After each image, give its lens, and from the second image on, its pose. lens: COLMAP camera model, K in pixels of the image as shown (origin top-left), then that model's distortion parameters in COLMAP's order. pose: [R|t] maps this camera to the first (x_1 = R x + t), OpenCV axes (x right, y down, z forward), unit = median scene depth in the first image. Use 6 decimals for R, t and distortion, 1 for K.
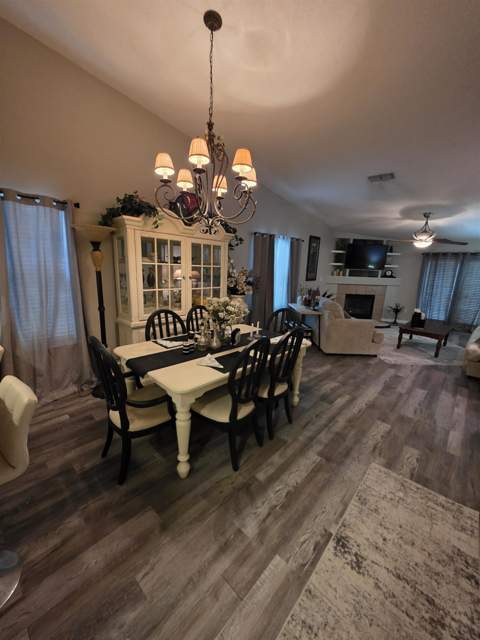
lens RADIAL K [[256.5, 0, 239.0], [0, 256.5, 322.0], [0, 0, 1]] dist [0.002158, -0.000085]
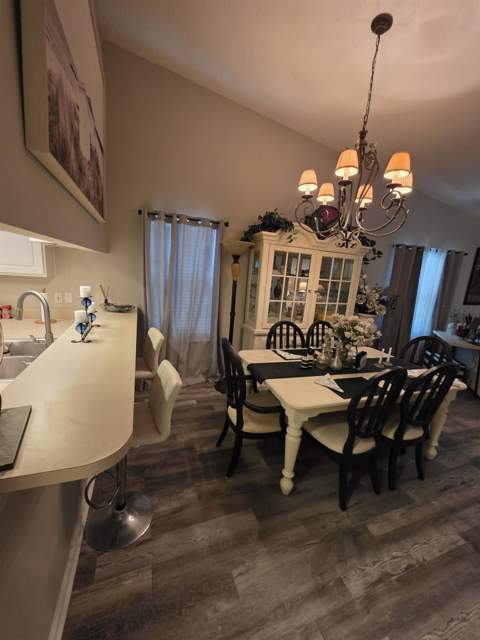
lens RADIAL K [[256.5, 0, 238.4], [0, 256.5, 324.5], [0, 0, 1]] dist [0.002158, -0.000085]
pose [[0.893889, 0.121488, -0.431513, -0.019535], [-0.137114, 0.990542, -0.005158, -0.003451], [0.426805, 0.063778, 0.902092, -0.001491]]
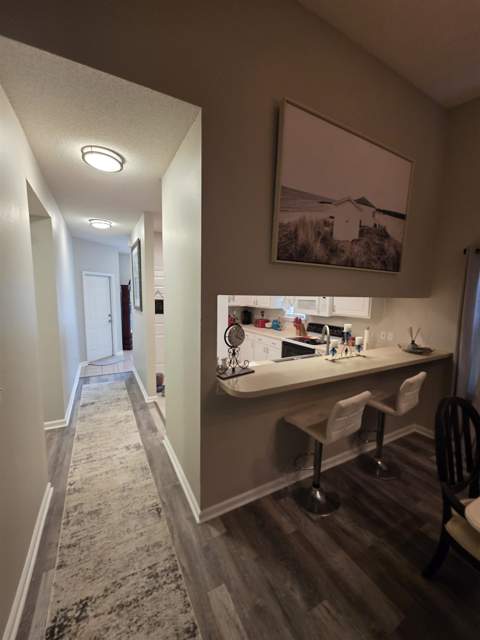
lens RADIAL K [[256.5, 0, 240.1], [0, 256.5, 323.6], [0, 0, 1]] dist [0.002158, -0.000085]
pose [[-0.319236, 0.062261, -0.945628, 0.271157], [-0.232497, 0.962198, 0.141842, -0.078082], [0.918713, 0.265137, -0.292693, 0.280161]]
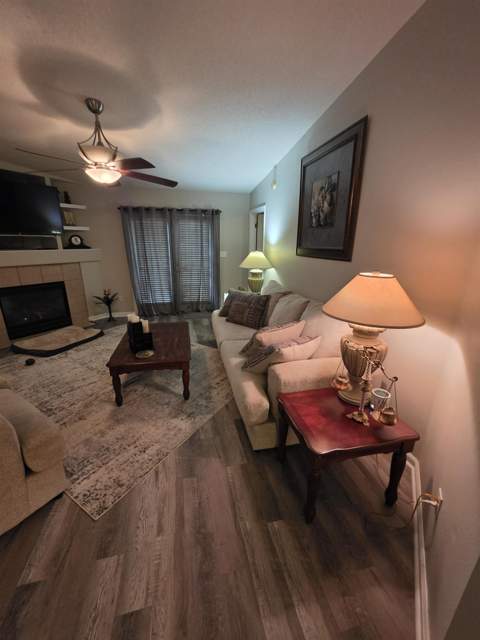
lens RADIAL K [[256.5, 0, 240.9], [0, 256.5, 322.1], [0, 0, 1]] dist [0.002158, -0.000085]
pose [[0.549198, -0.282440, 0.786517, 0.731538], [0.189036, 0.958748, 0.212290, -0.174488], [-0.814031, 0.032091, 0.579934, 0.955587]]
